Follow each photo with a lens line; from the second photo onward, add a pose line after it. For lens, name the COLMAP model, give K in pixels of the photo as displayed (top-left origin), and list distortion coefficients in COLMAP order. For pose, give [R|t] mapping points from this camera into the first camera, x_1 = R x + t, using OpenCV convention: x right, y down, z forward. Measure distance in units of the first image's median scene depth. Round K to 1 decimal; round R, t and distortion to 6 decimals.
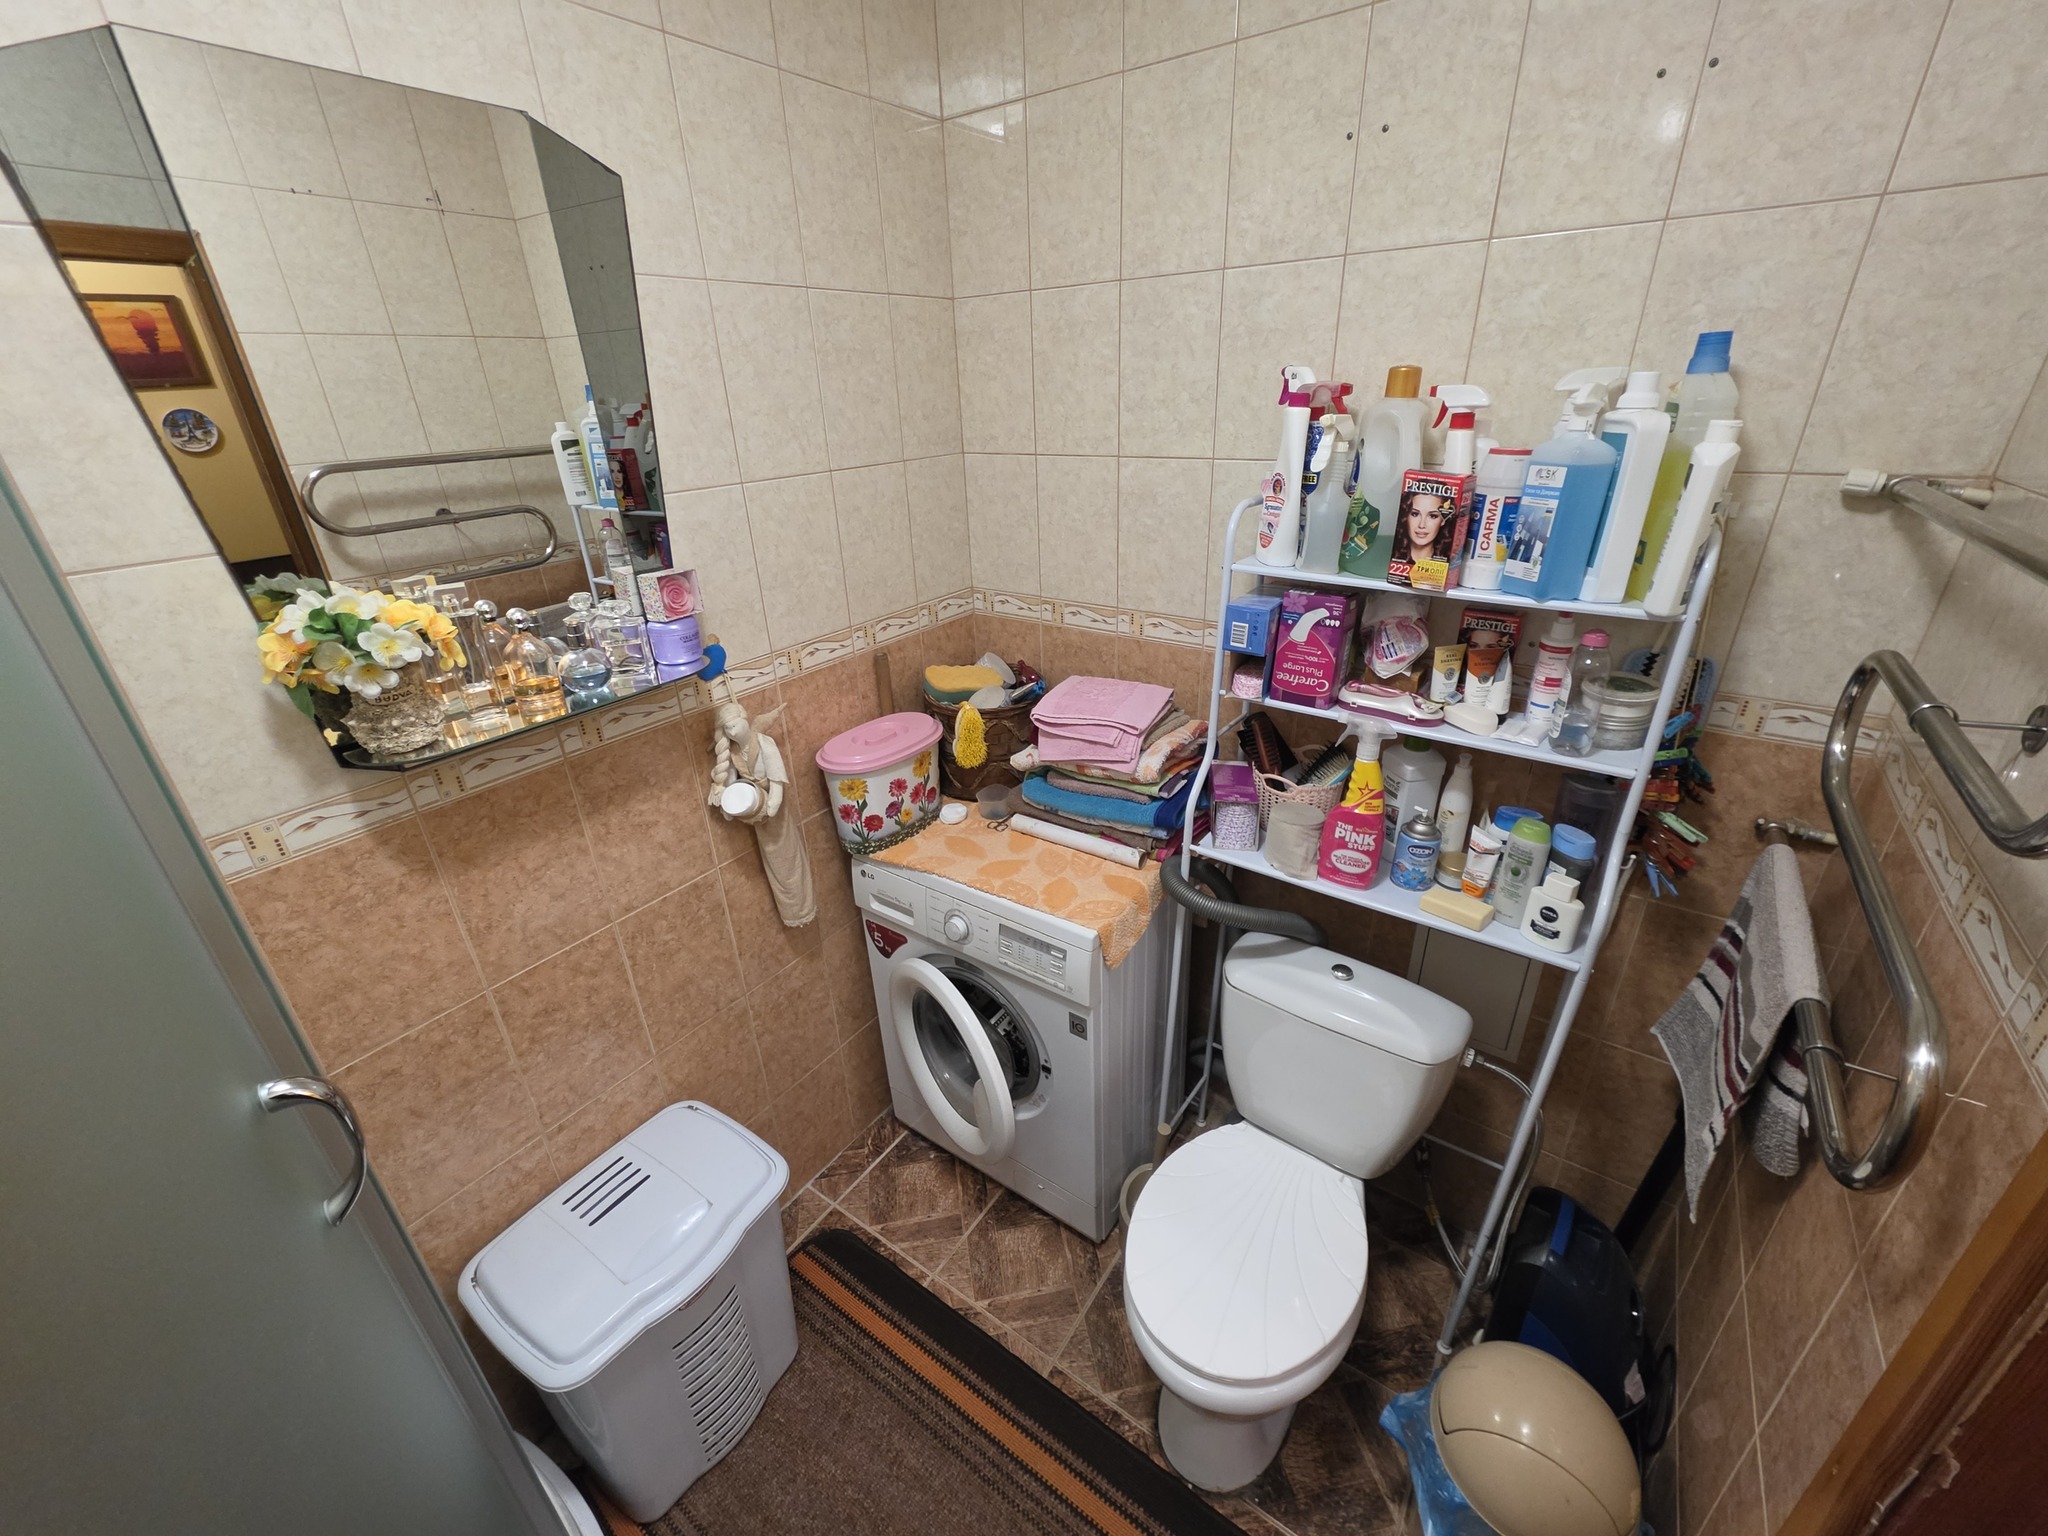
lens RADIAL K [[821.5, 0, 1032.0], [0, 821.5, 760.1], [0, 0, 1]] dist [0.000873, -0.000689]
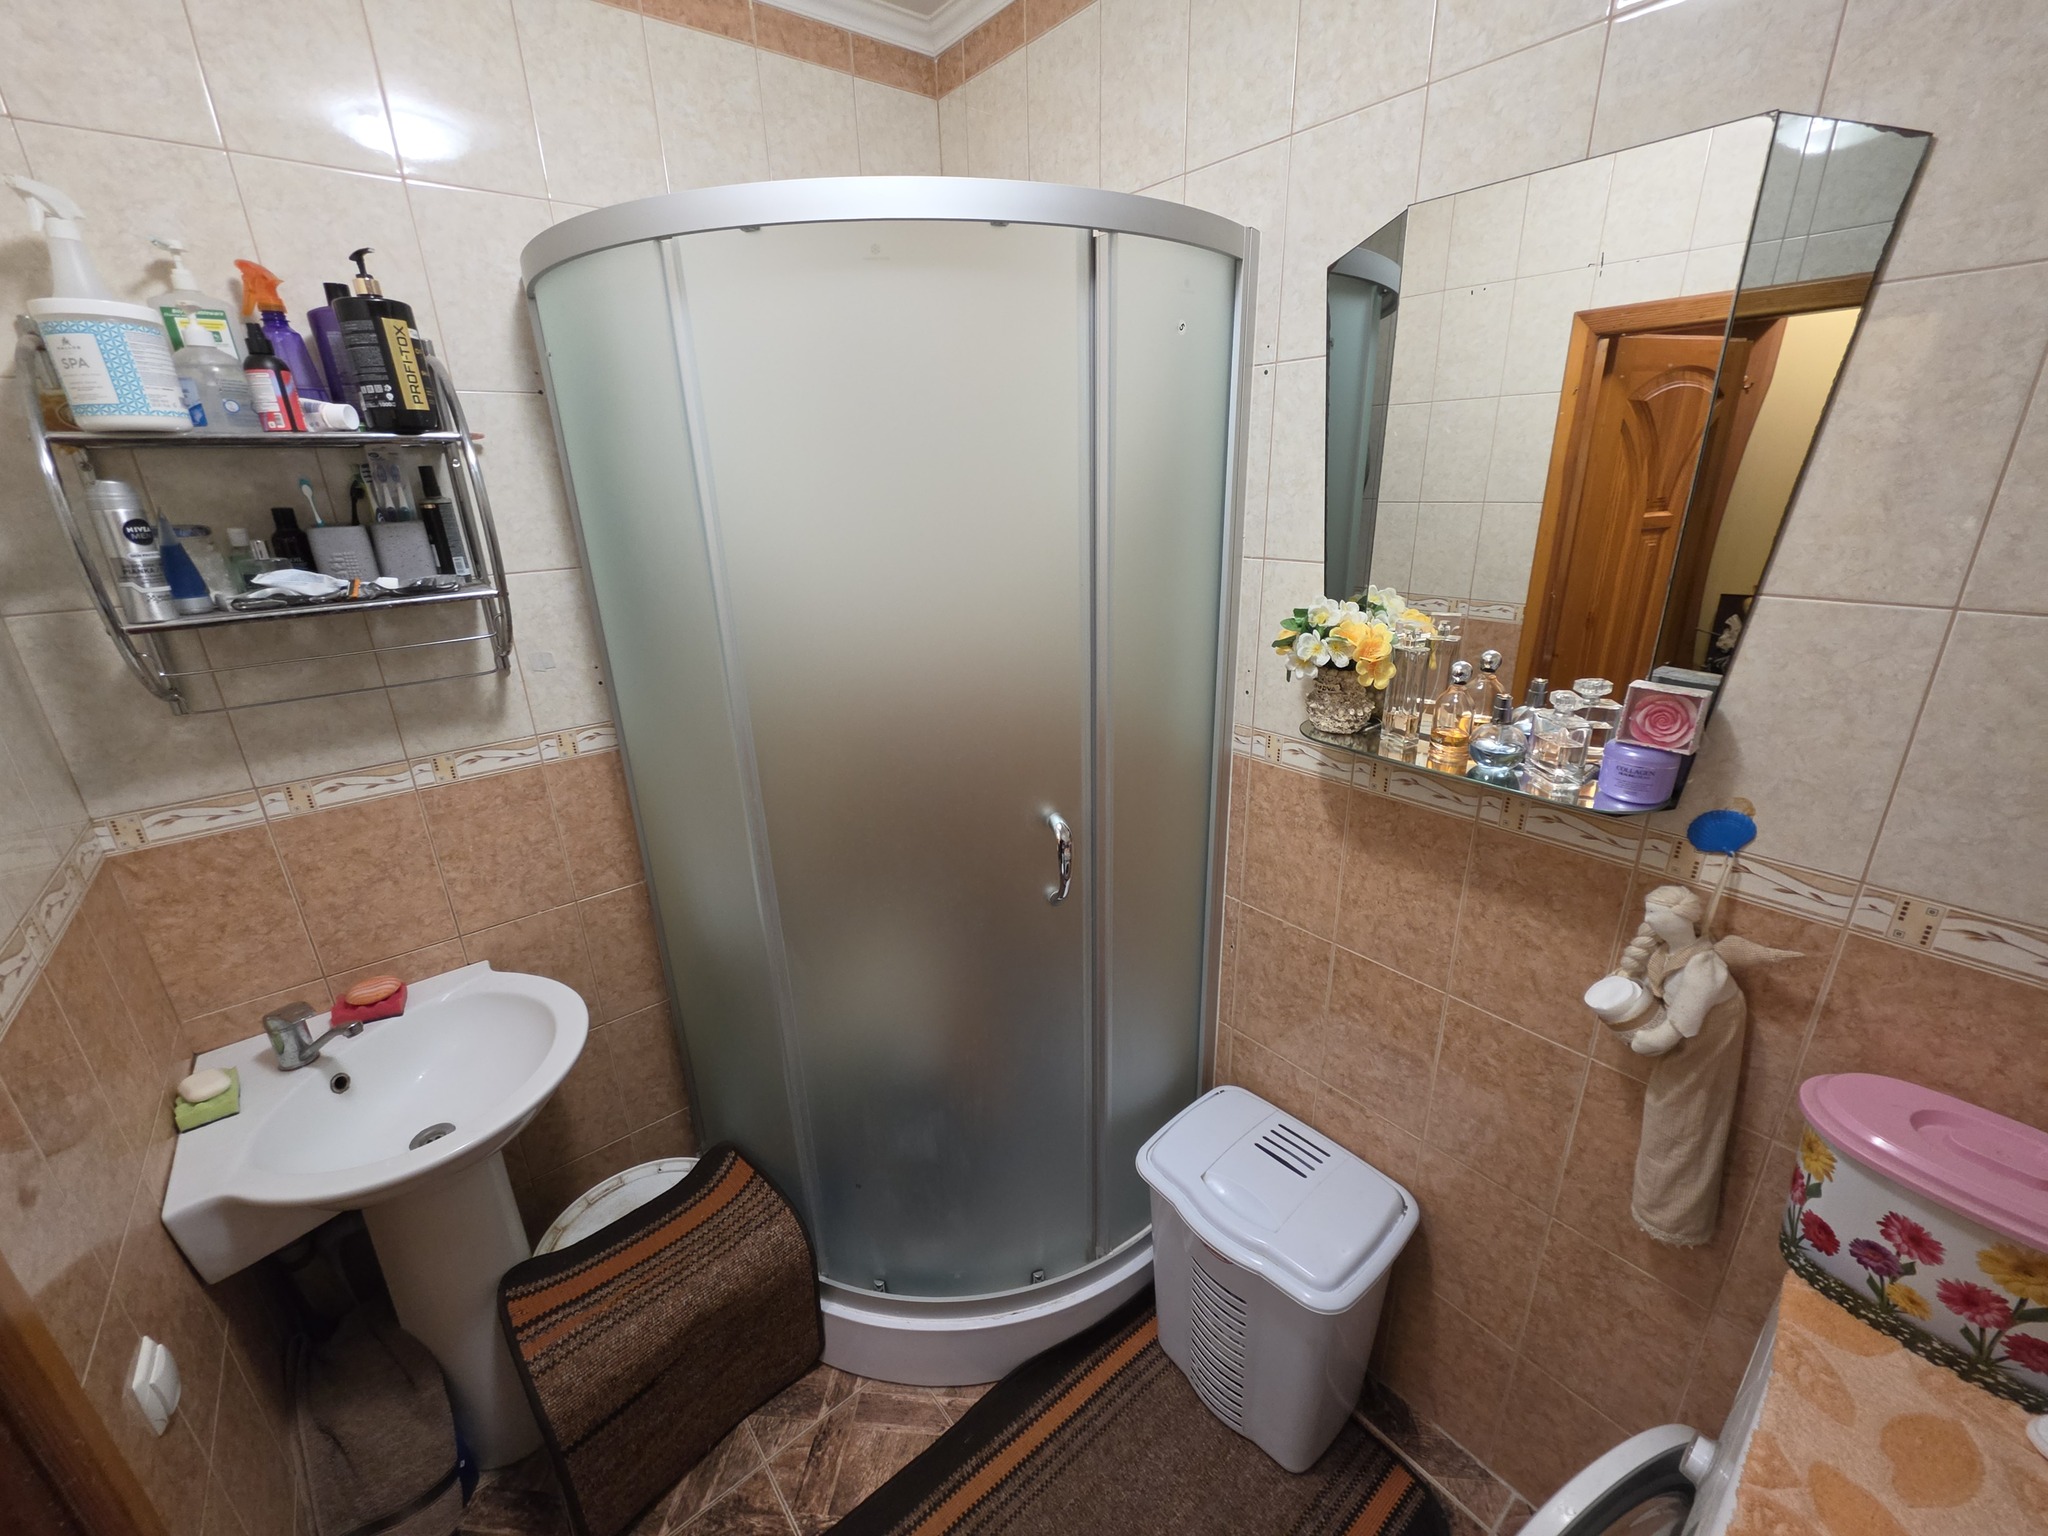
lens RADIAL K [[821.5, 0, 1032.0], [0, 821.5, 760.1], [0, 0, 1]] dist [0.000873, -0.000689]
pose [[-0.271311, 0.358538, -0.893220, 0.326851], [-0.368750, 0.818498, 0.440550, -0.231031], [0.889052, 0.448900, -0.089857, 0.457007]]
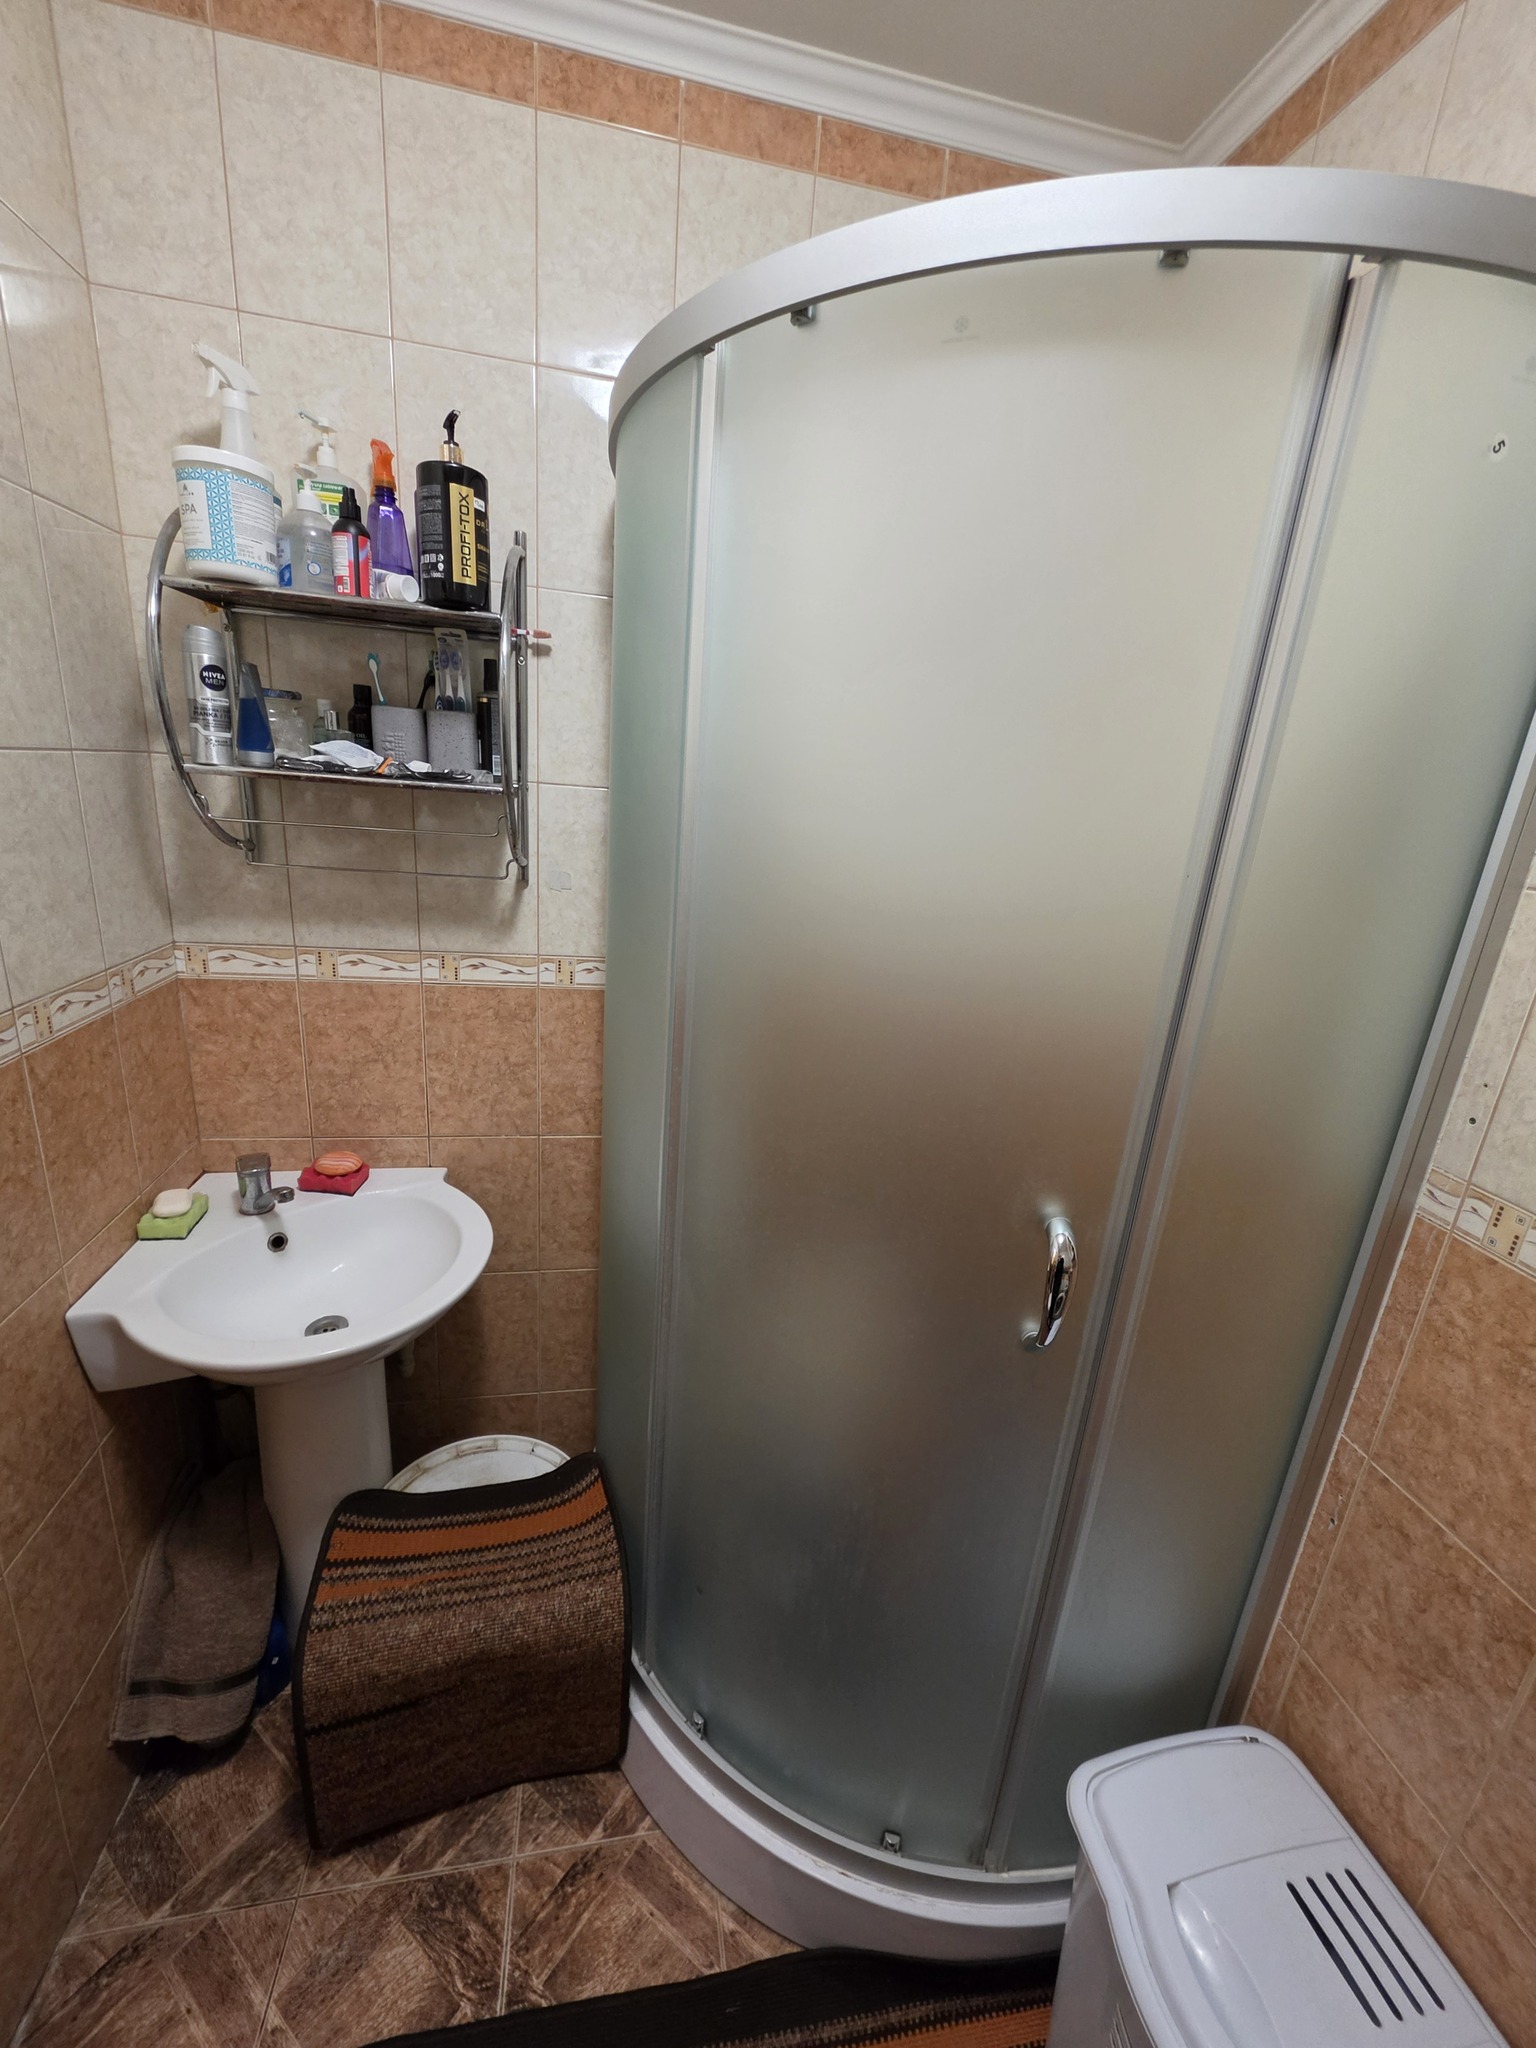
lens RADIAL K [[821.5, 0, 779.3], [0, 821.5, 1030.0], [0, 0, 1]] dist [0.000873, -0.000689]
pose [[-0.697725, 0.185654, -0.691890, 0.083160], [-0.350614, 0.753745, 0.555823, -0.159042], [0.624699, 0.630398, -0.460814, 0.482188]]
